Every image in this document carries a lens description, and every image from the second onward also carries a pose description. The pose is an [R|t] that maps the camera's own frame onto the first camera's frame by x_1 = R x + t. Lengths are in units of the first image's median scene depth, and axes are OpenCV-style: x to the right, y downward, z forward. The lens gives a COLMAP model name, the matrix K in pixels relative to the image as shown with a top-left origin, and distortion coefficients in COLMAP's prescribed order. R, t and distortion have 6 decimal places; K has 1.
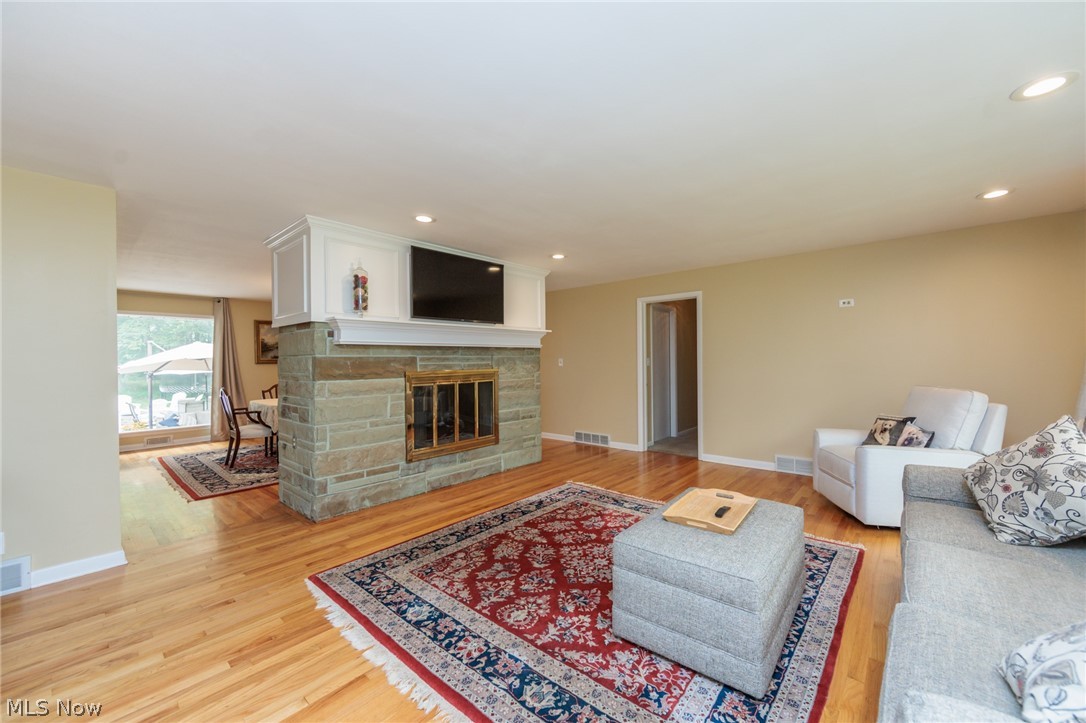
lens RADIAL K [[423.4, 0, 544.5], [0, 423.4, 359.1], [0, 0, 1]] dist [-0.001998, -0.000440]
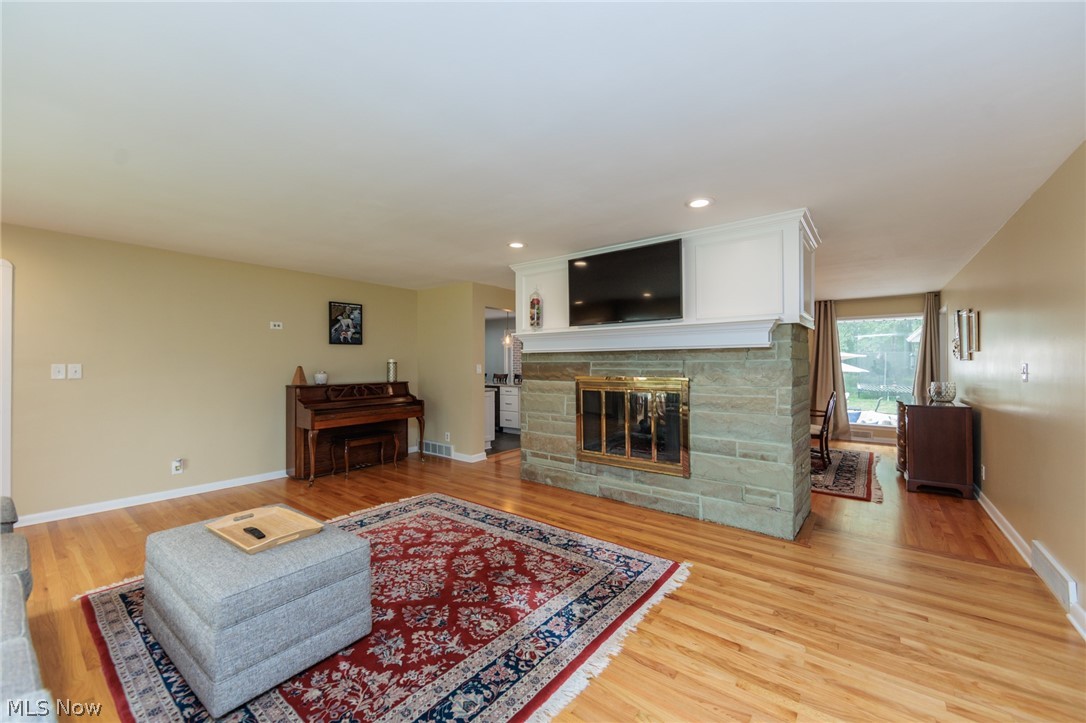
lens RADIAL K [[423.4, 0, 543.2], [0, 423.4, 361.5], [0, 0, 1]] dist [-0.001998, -0.000440]
pose [[0.056920, 0.004813, -0.998367, 0.804265], [0.003621, 0.999981, 0.005027, -0.013824], [0.998372, -0.003901, 0.056902, 0.914823]]
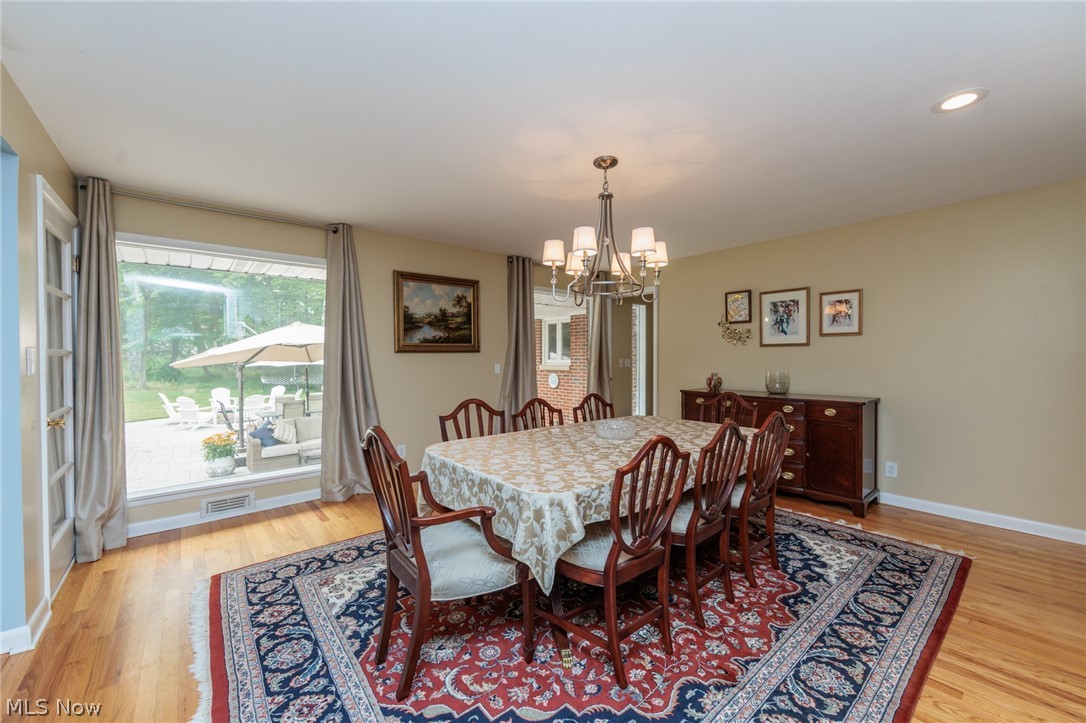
lens RADIAL K [[423.4, 0, 543.4], [0, 423.4, 362.8], [0, 0, 1]] dist [-0.001998, -0.000440]
pose [[0.987011, 0.021974, -0.159140, -3.459571], [-0.019457, 0.999660, 0.017362, 0.094670], [0.159468, -0.014040, 0.987103, 4.211277]]
